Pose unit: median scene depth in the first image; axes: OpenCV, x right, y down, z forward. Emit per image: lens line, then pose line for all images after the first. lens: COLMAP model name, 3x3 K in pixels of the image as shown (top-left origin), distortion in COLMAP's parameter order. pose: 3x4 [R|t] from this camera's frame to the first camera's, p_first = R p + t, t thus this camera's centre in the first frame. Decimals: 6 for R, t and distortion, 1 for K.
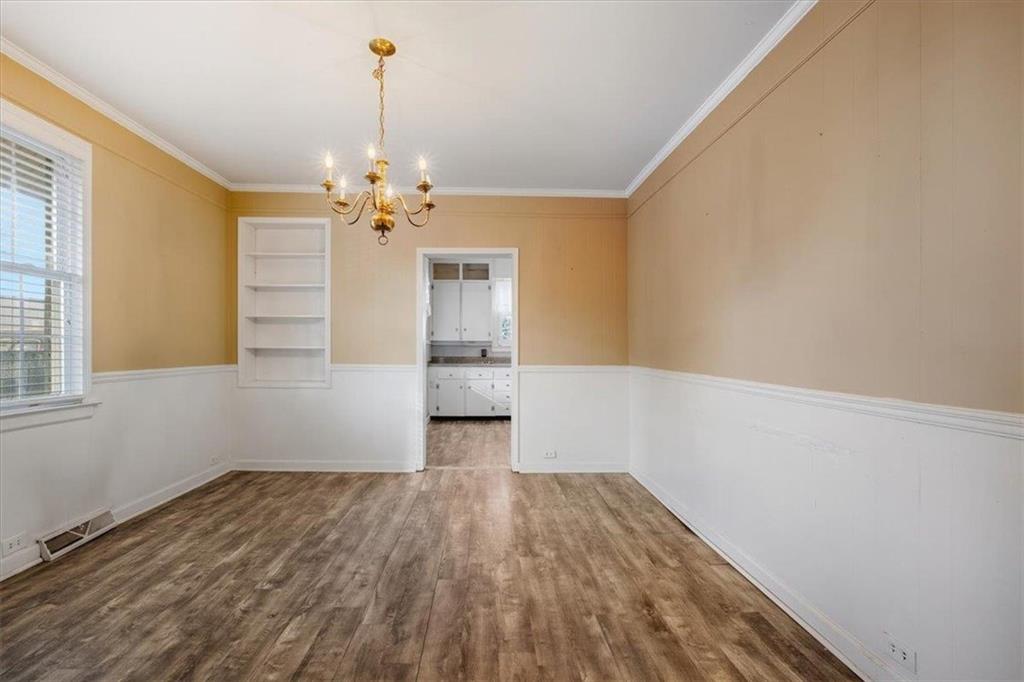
lens RADIAL K [[450.2, 0, 507.6], [0, 450.2, 346.5], [0, 0, 1]] dist [0.000668, -0.004146]
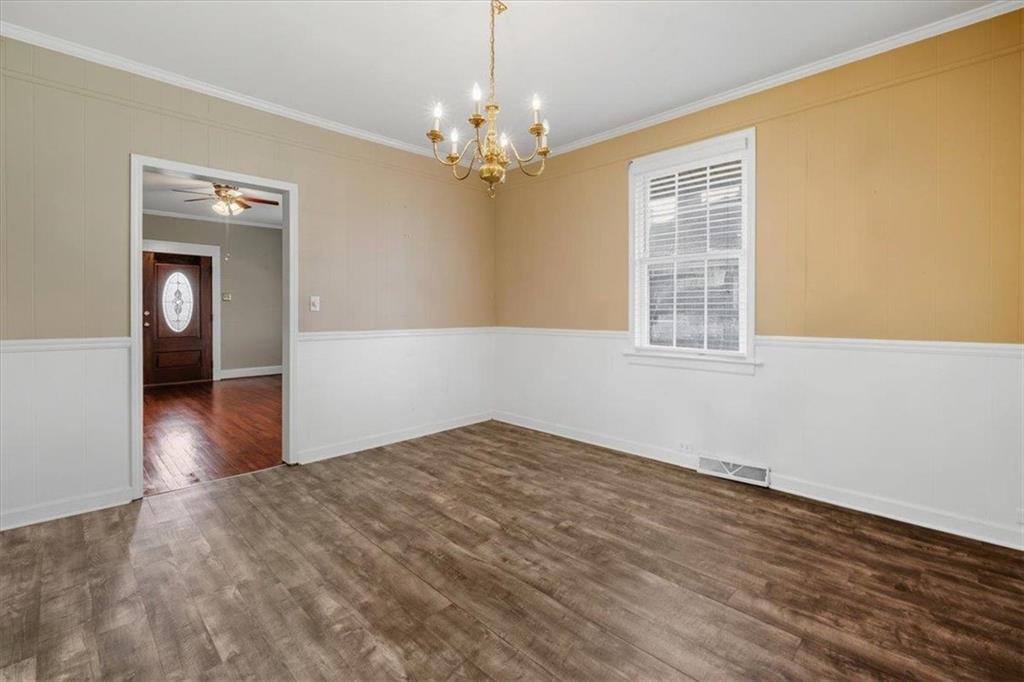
lens RADIAL K [[450.2, 0, 511.6], [0, 450.2, 314.1], [0, 0, 1]] dist [0.000668, -0.004146]
pose [[-0.738964, -0.003968, -0.673733, 0.301324], [-0.002255, 0.999992, -0.003415, 0.012962], [0.673741, -0.001004, -0.738967, 1.646948]]
